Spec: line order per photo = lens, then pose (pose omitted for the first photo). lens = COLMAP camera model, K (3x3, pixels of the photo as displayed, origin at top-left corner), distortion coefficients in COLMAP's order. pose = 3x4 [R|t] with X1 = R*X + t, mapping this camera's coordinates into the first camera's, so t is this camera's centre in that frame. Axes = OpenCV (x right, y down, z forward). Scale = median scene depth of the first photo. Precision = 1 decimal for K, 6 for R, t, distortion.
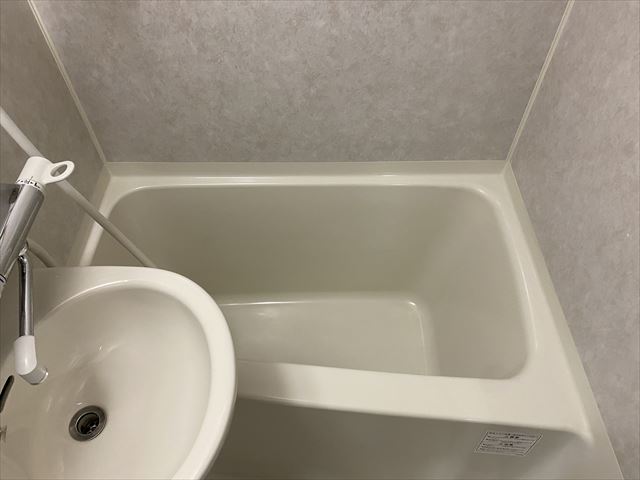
lens RADIAL K [[490.1, 0, 319.2], [0, 490.1, 240.9], [0, 0, 1]] dist [0.041478, -0.046728]
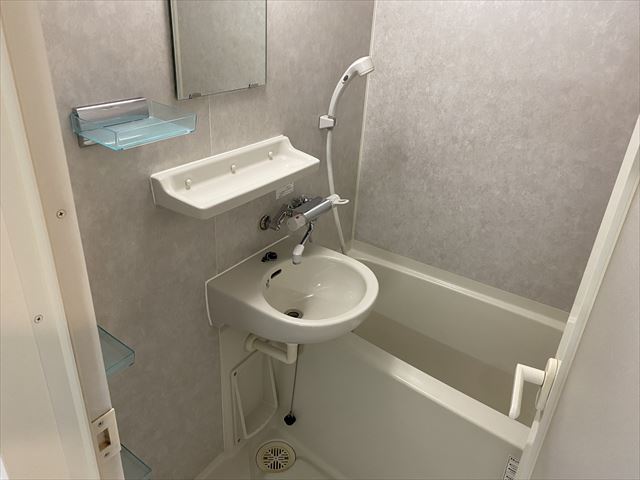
lens RADIAL K [[490.1, 0, 318.4], [0, 490.1, 237.7], [0, 0, 1]] dist [0.041478, -0.046728]
pose [[0.828876, 0.301354, -0.471328, 0.329279], [-0.470168, 0.831817, -0.294995, 0.482551], [0.303160, 0.466118, 0.831161, -0.549641]]
